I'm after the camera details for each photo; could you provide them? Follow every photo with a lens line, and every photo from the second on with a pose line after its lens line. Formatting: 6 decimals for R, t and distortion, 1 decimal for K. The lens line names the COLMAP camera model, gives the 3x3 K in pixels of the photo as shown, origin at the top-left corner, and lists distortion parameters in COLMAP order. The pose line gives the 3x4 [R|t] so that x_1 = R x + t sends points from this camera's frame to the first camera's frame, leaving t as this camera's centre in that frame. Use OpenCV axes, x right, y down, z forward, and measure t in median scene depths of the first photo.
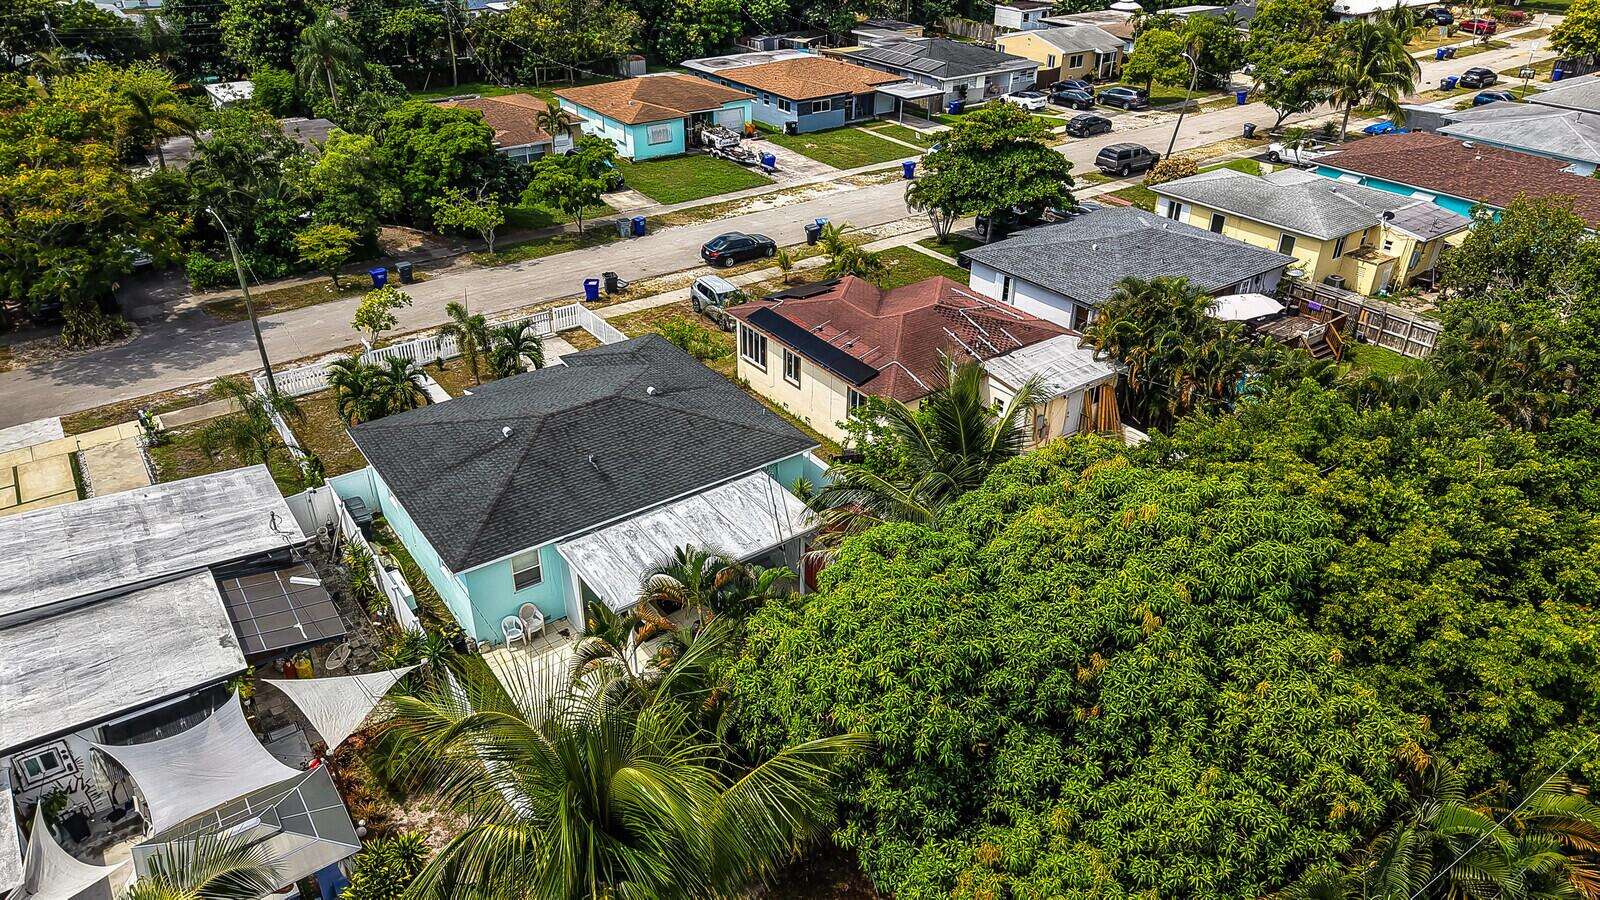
lens RADIAL K [[1075.7, 0, 800.0], [0, 1075.7, 450.0], [0, 0, 1]] dist [0.040329, -0.036097]
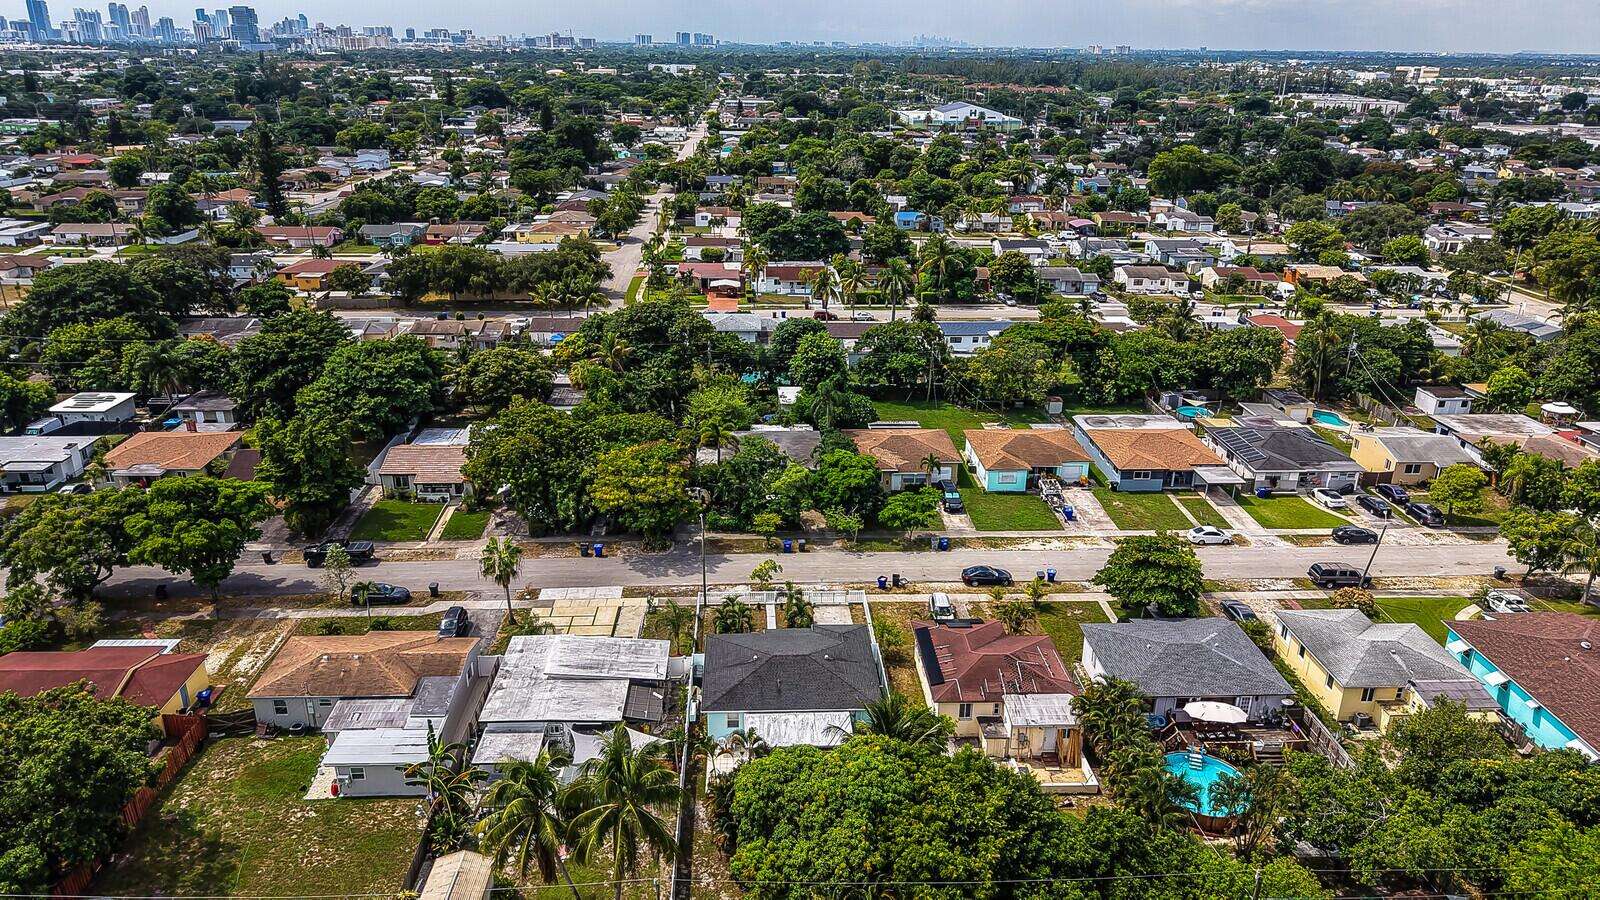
lens RADIAL K [[1063.1, 0, 800.0], [0, 1063.1, 450.0], [0, 0, 1]] dist [0.095898, -0.150007]
pose [[0.840303, 0.197653, -0.504801, 0.519865], [-0.279265, 0.955932, -0.090579, -0.157233], [0.464652, 0.217087, 0.858471, -0.594842]]
